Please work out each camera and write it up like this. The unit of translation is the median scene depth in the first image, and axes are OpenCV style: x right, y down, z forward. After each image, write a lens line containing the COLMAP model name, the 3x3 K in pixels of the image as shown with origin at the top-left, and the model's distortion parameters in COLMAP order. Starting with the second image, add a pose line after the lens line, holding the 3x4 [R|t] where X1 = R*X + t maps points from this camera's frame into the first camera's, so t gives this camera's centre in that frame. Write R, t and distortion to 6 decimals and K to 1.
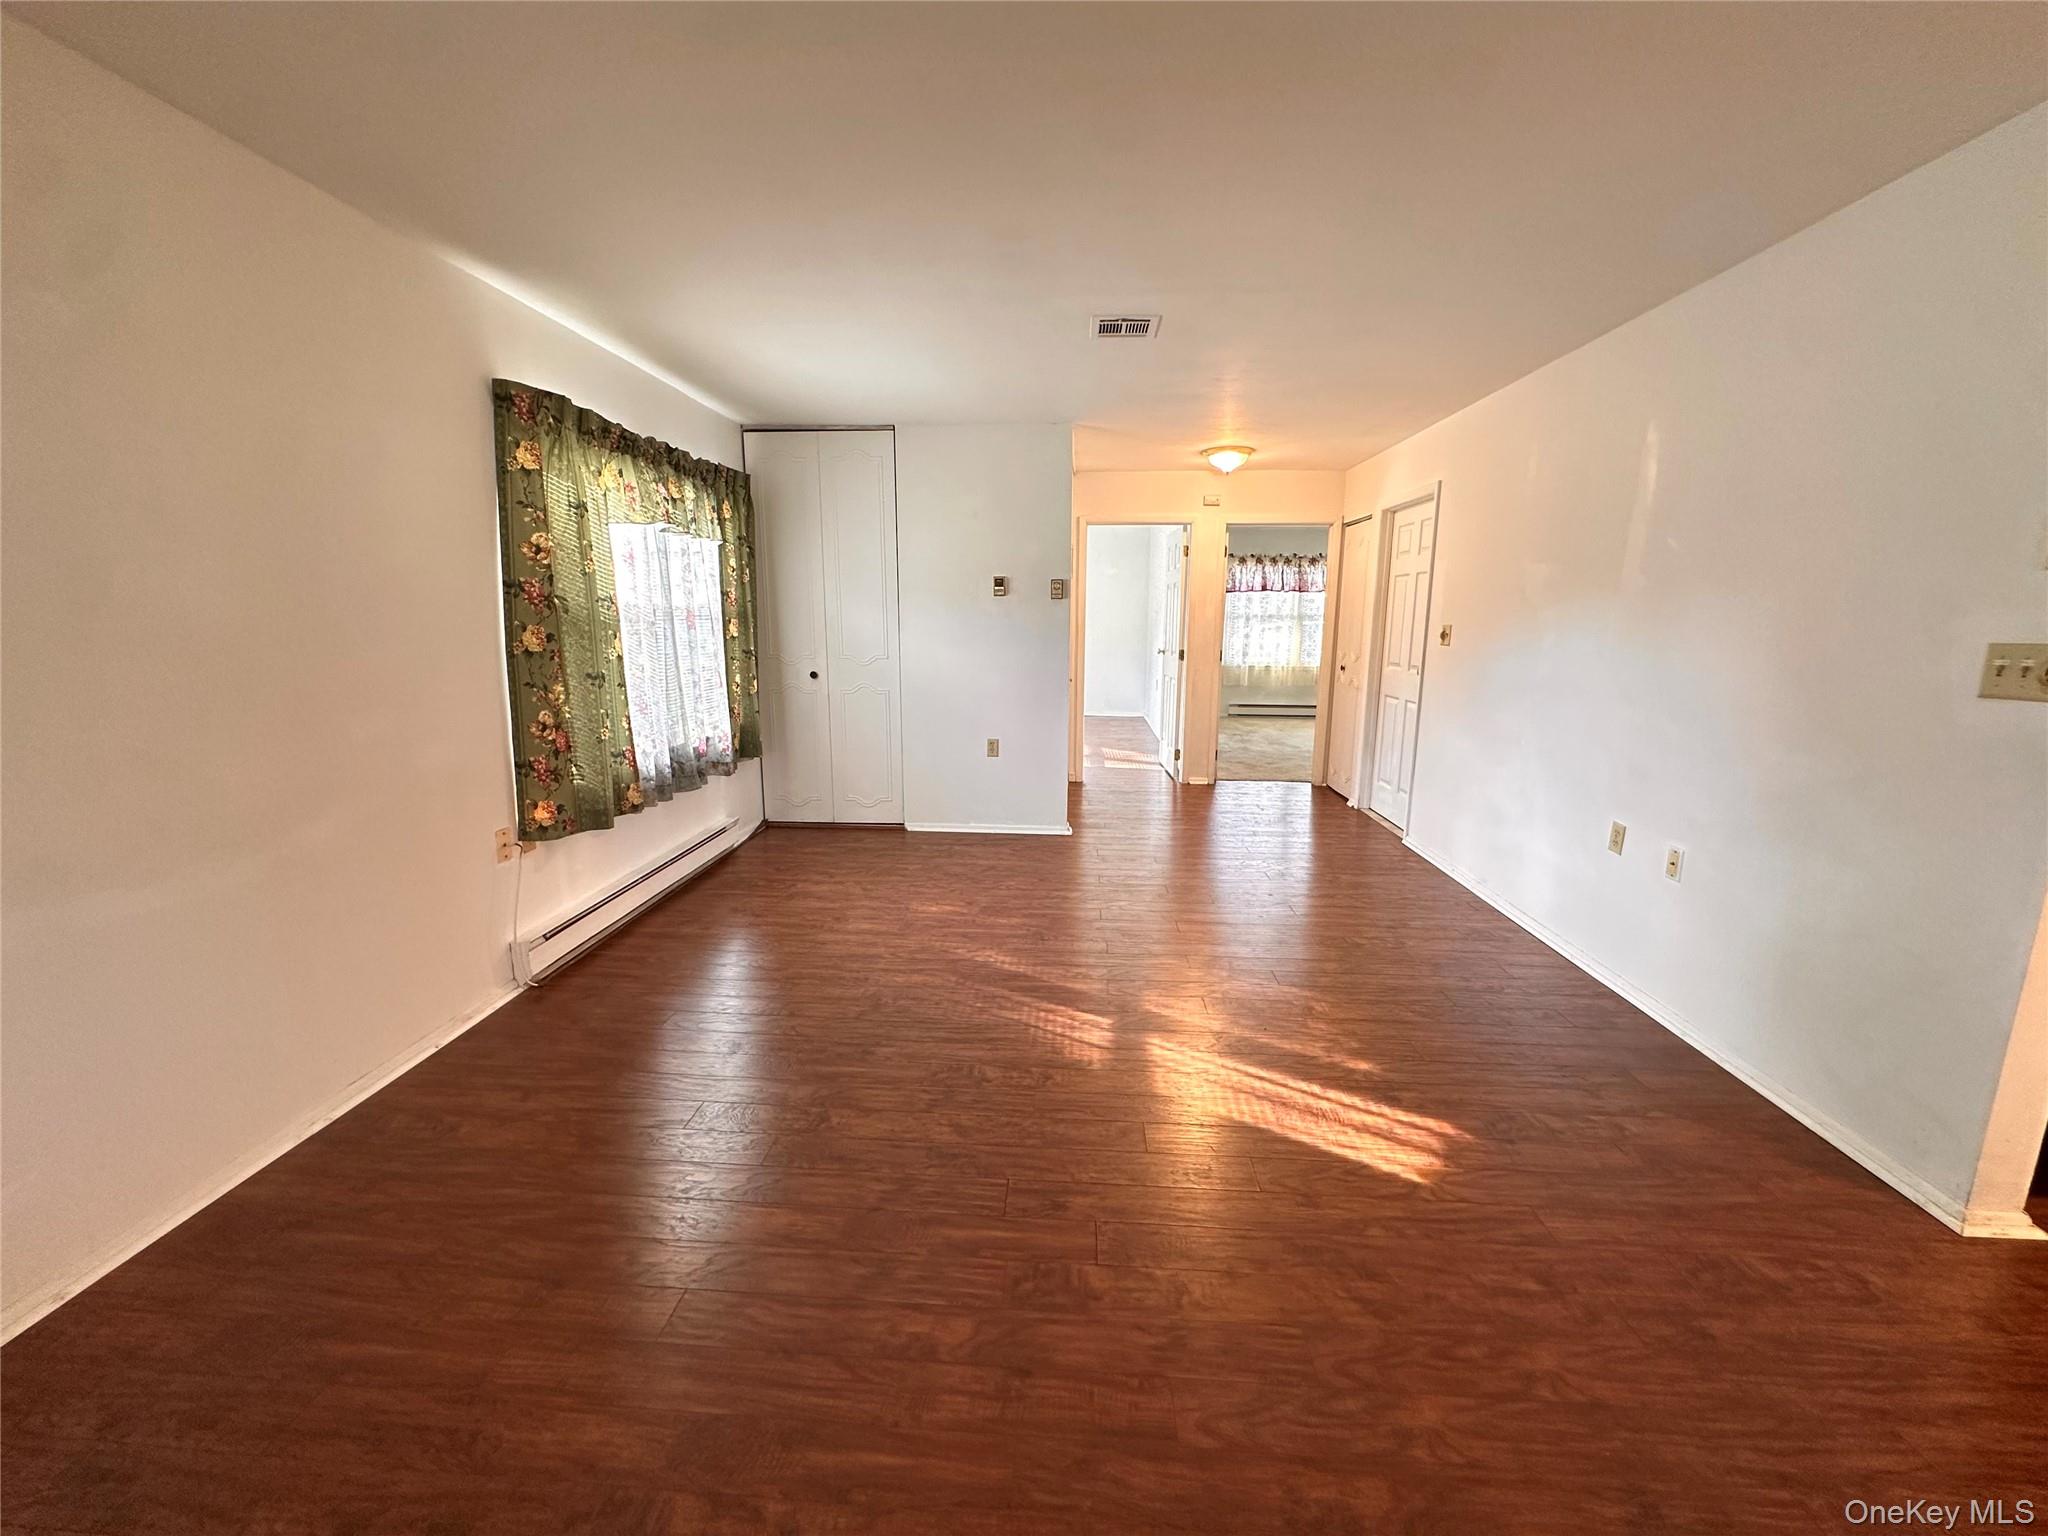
lens RADIAL K [[816.8, 0, 1025.4], [0, 816.8, 770.3], [0, 0, 1]] dist [-0.003409, 0.001003]
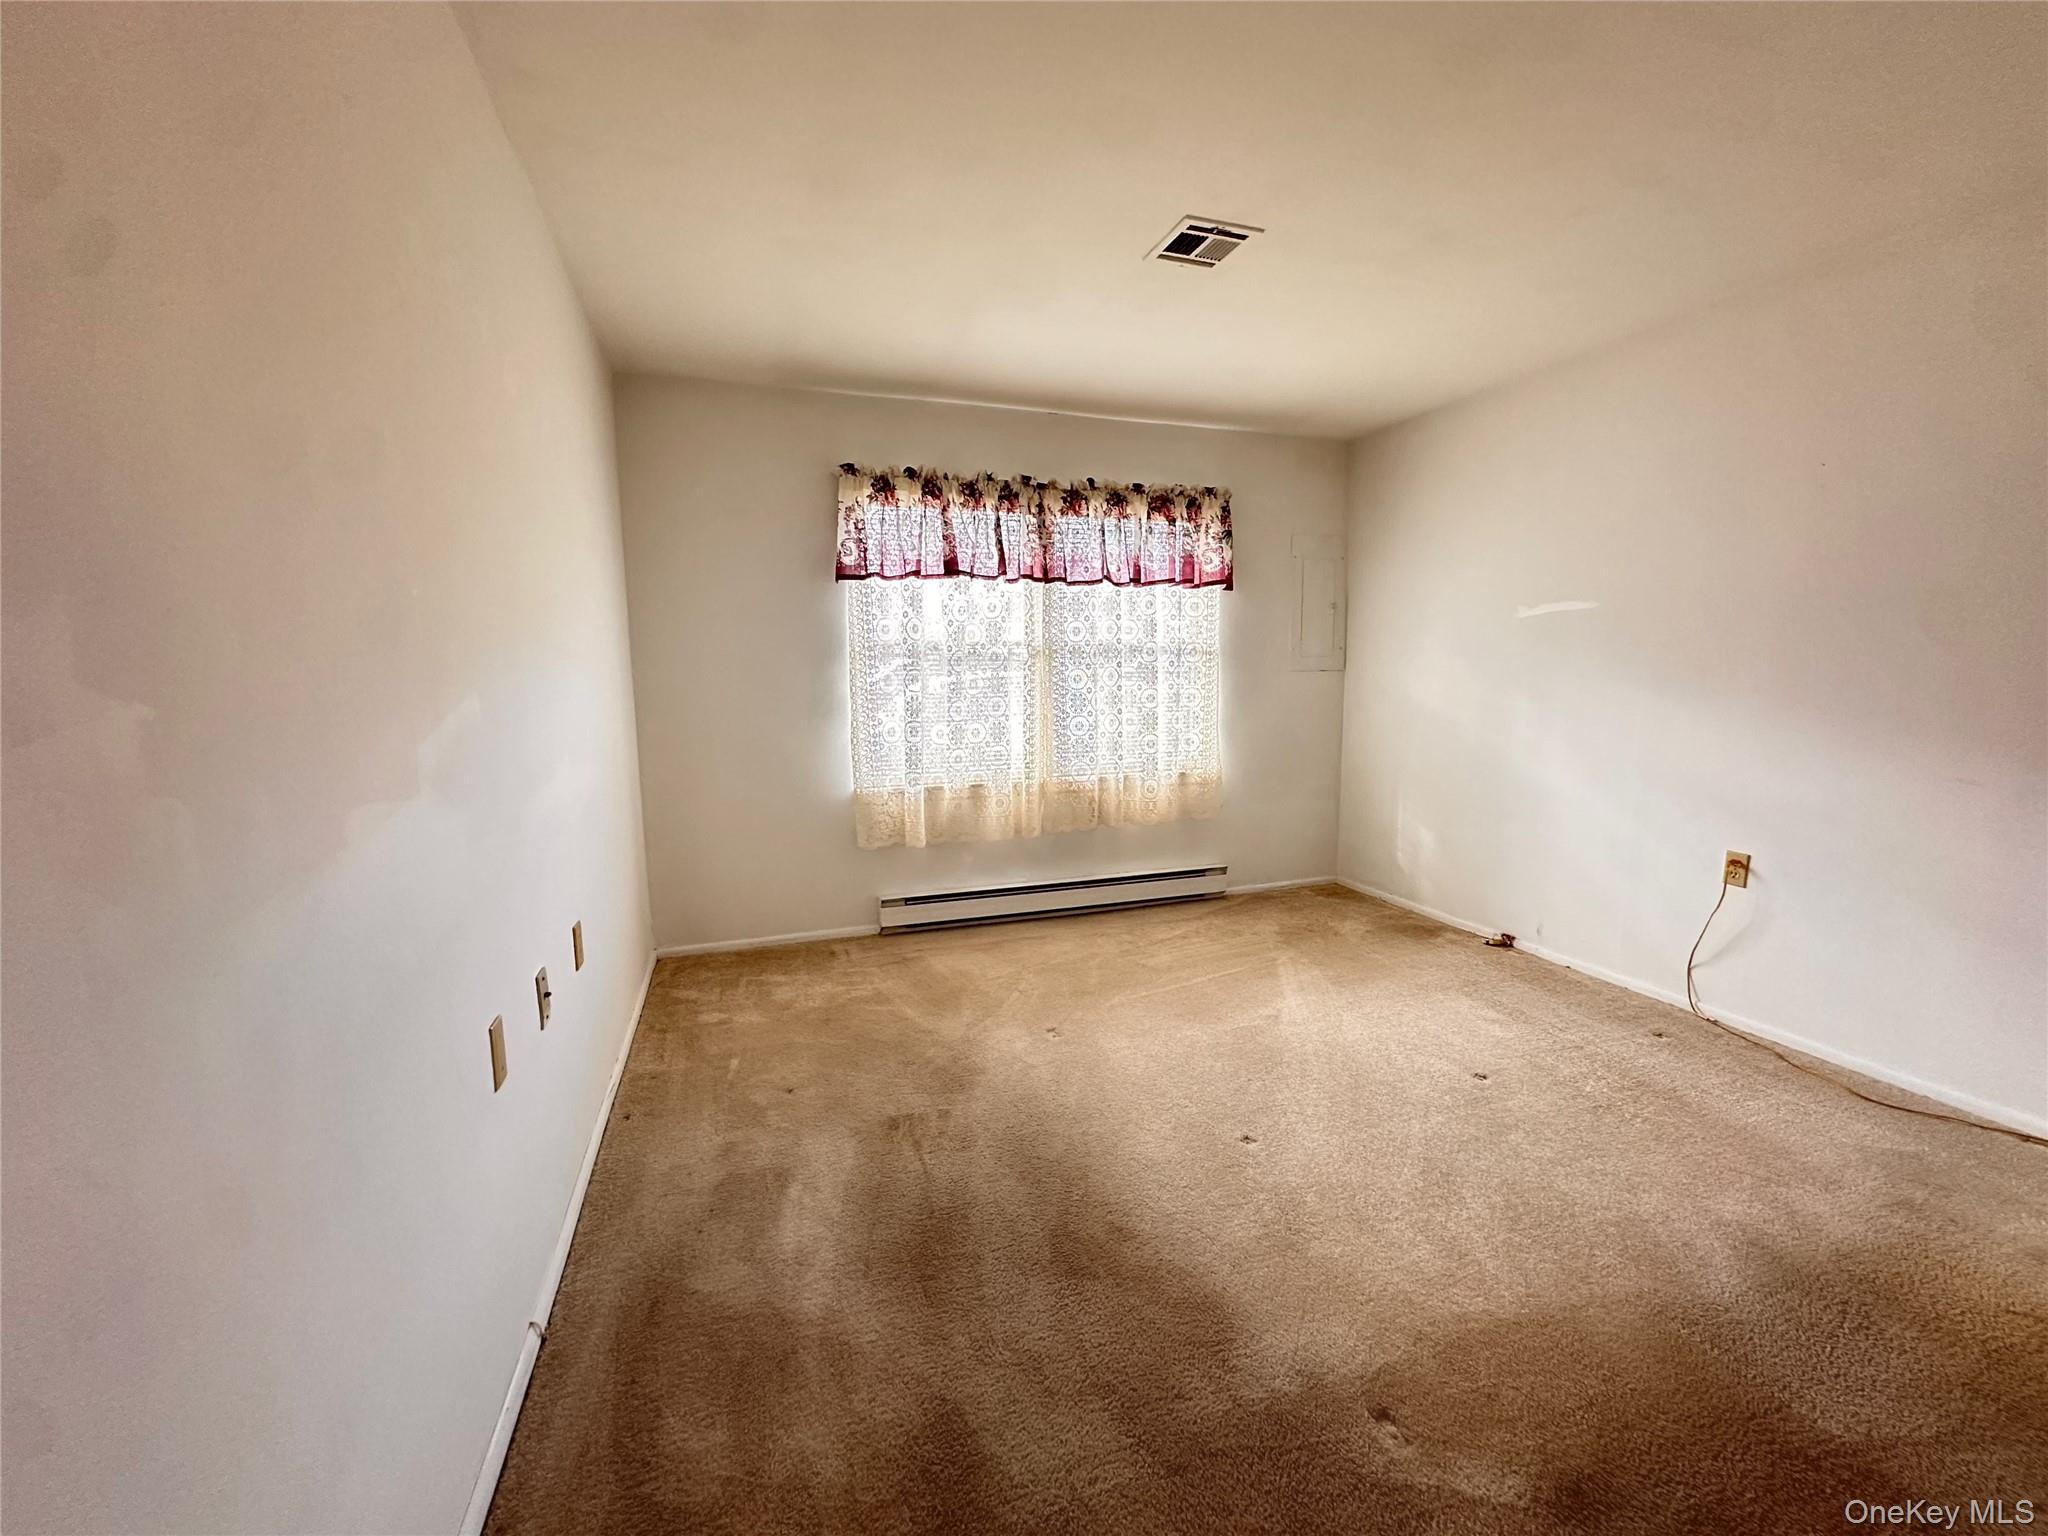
lens RADIAL K [[816.8, 0, 1025.8], [0, 816.8, 774.4], [0, 0, 1]] dist [-0.003409, 0.001003]
pose [[0.923310, -0.059879, 0.379359, 0.535138], [0.085926, 0.994939, -0.052088, -0.333962], [-0.374320, 0.080691, 0.923782, 1.952530]]
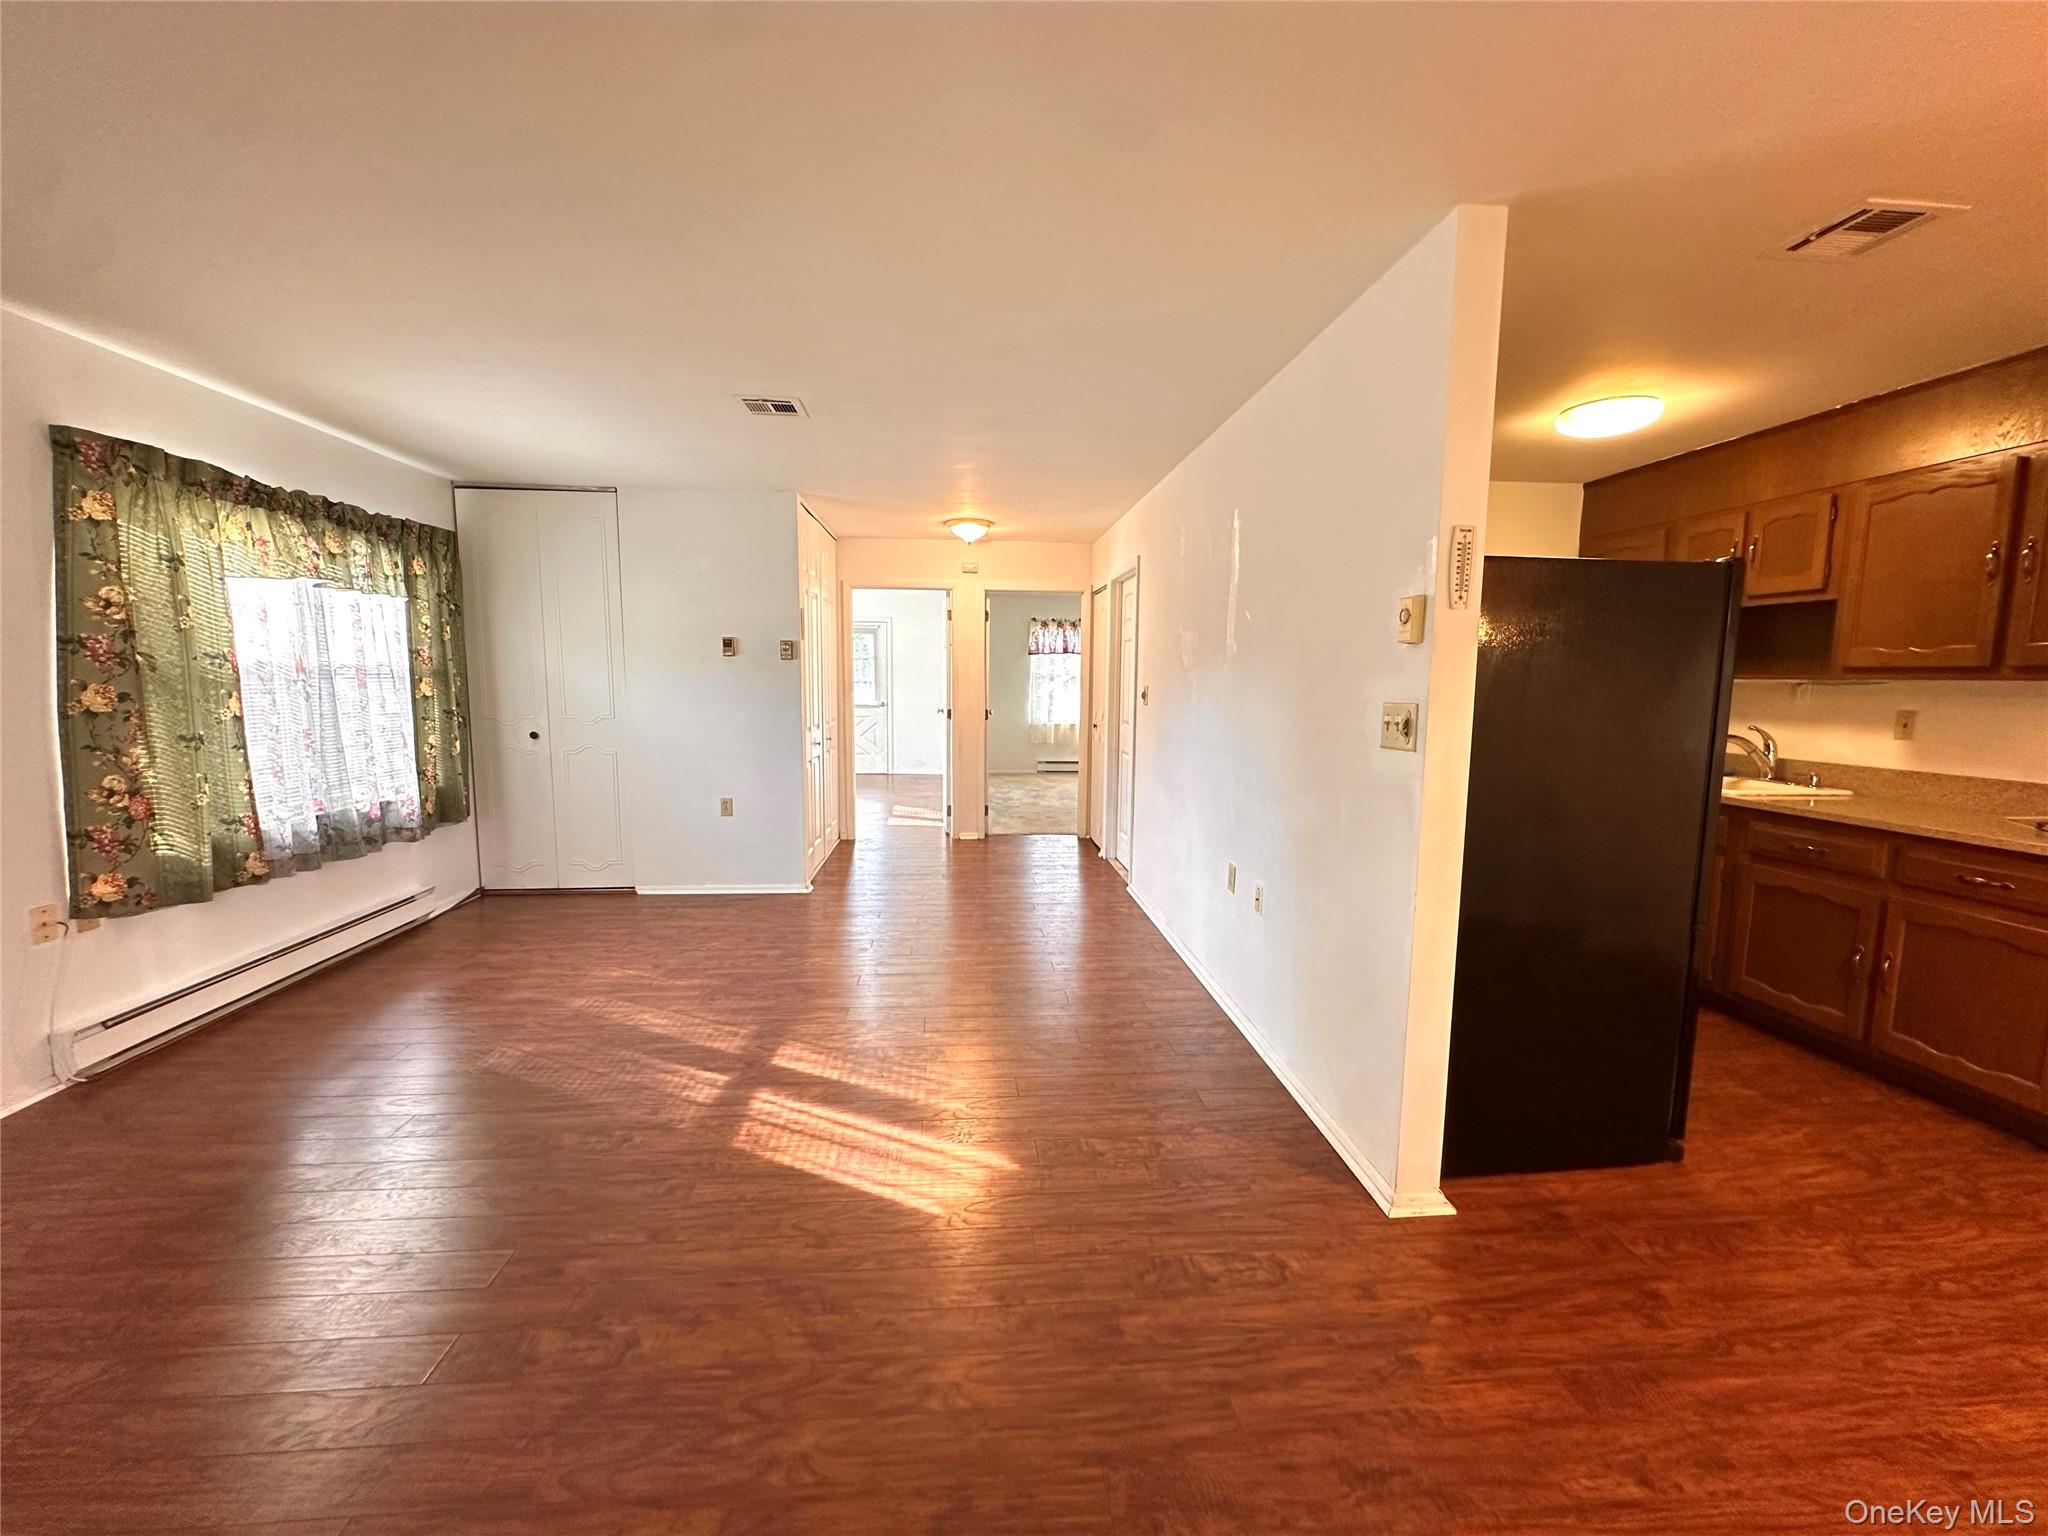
lens RADIAL K [[816.8, 0, 1025.1], [0, 816.8, 770.4], [0, 0, 1]] dist [-0.003409, 0.001003]
pose [[0.989148, -0.012529, 0.146385, 0.247142], [0.023016, 0.997270, -0.070164, 0.007992], [-0.145107, 0.072772, 0.986736, -0.049874]]
